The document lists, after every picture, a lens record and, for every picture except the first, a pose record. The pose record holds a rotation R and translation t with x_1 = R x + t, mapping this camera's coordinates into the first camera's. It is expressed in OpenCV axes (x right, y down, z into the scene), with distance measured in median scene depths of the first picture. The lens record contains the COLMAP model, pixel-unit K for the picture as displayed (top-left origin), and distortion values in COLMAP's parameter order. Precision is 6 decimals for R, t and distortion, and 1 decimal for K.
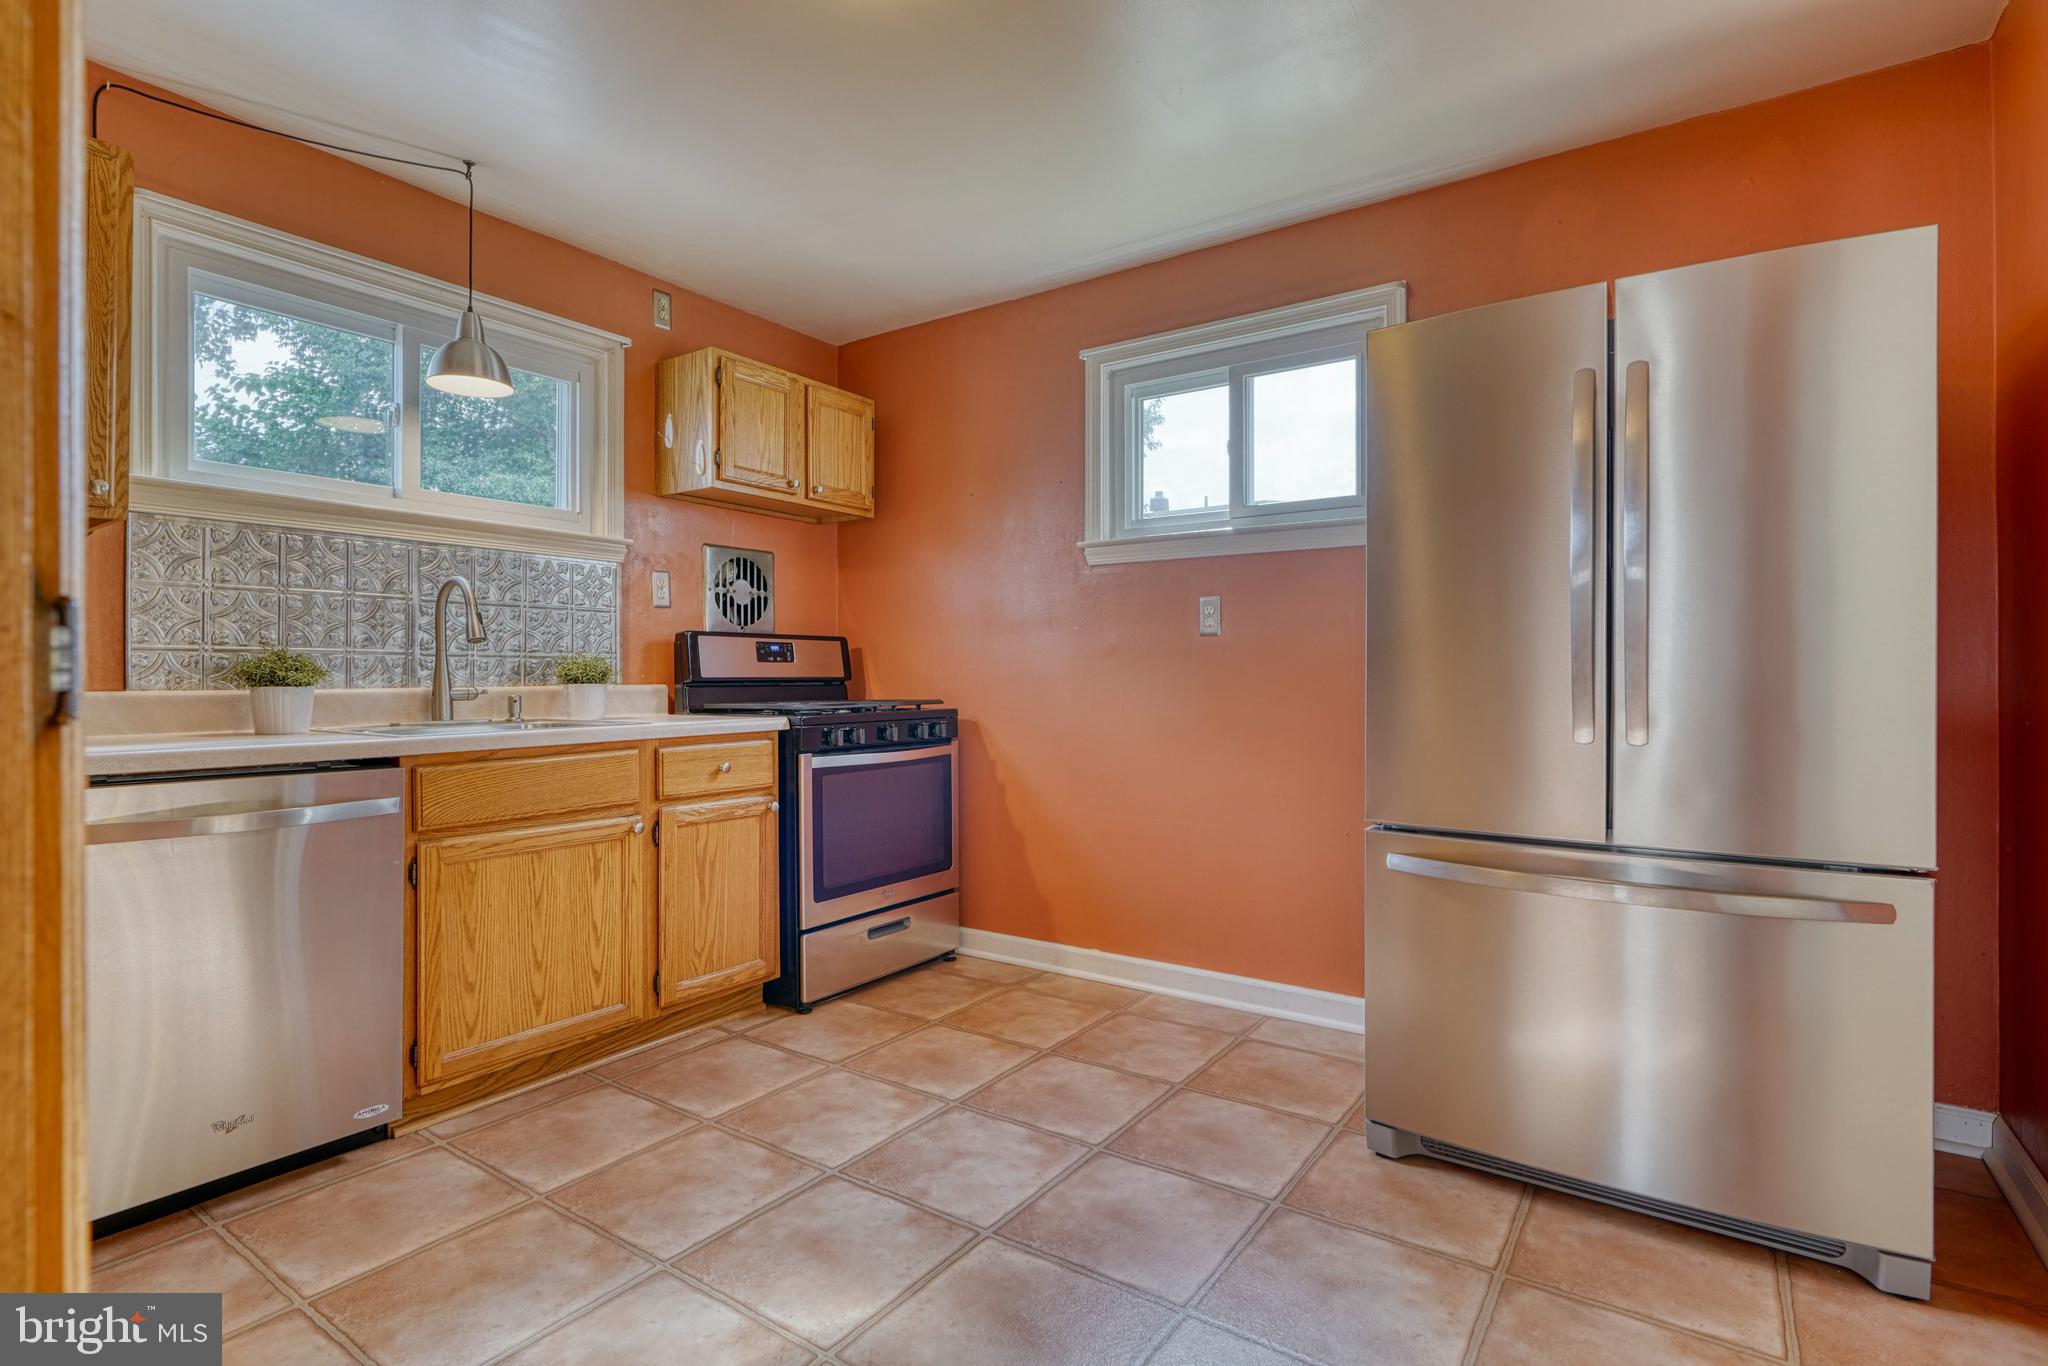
lens RADIAL K [[993.8, 0, 1026.2], [0, 993.8, 674.1], [0, 0, 1]] dist [-0.005287, 0.003180]
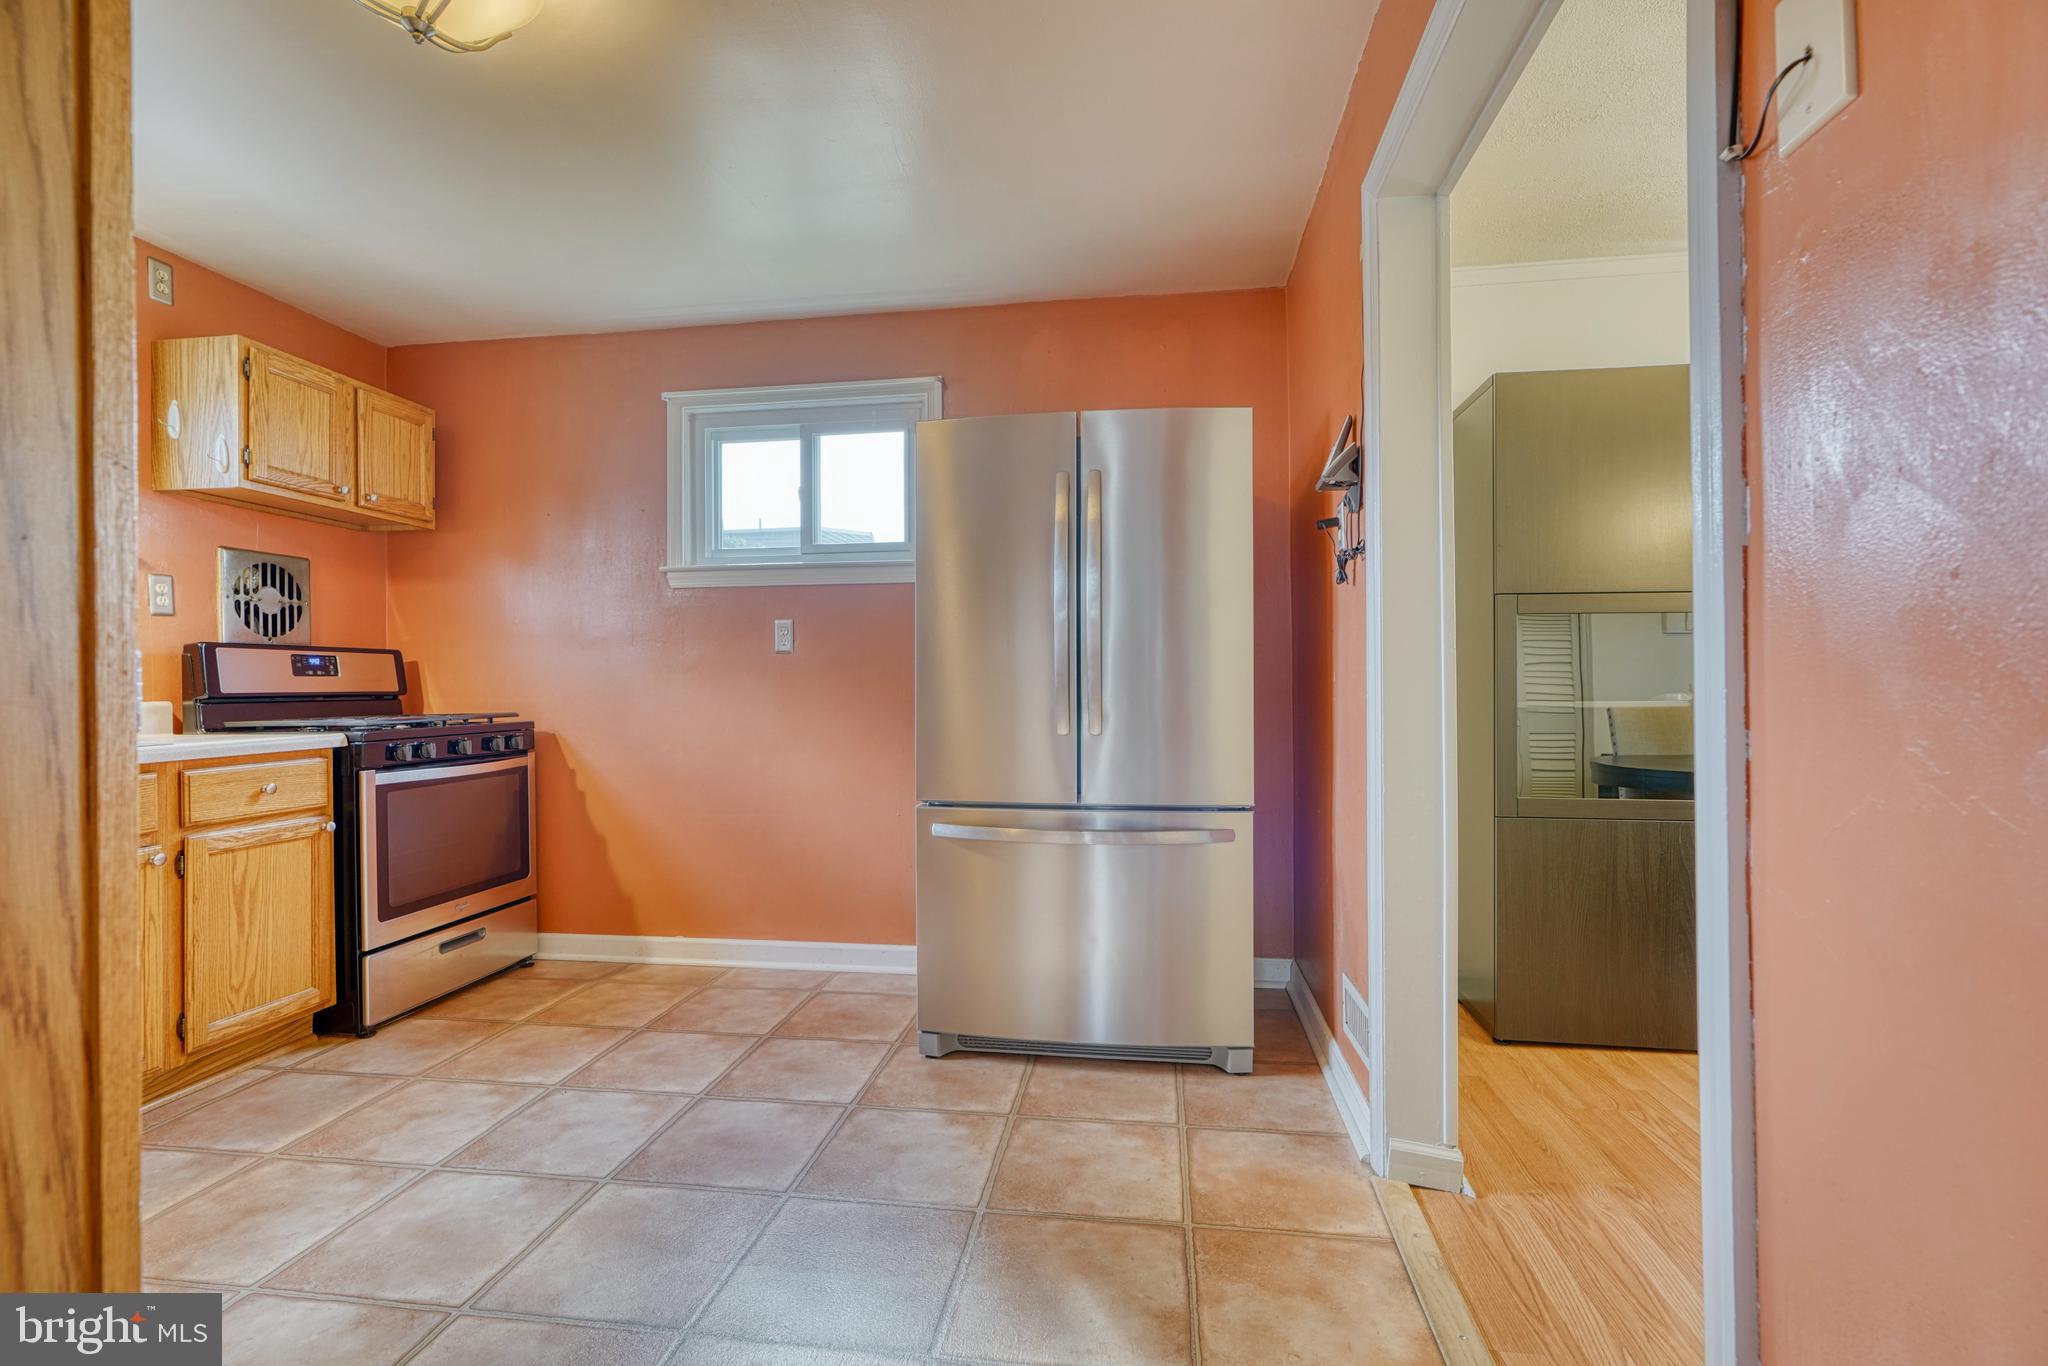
lens RADIAL K [[918.9, 0, 1022.6], [0, 918.9, 682.9], [0, 0, 1]] dist [-0.004978, 0.003057]
pose [[0.896157, -0.004595, 0.443714, -0.049363], [0.005460, 0.999985, -0.000673, -0.002011], [-0.443704, 0.003026, 0.896168, -0.101919]]
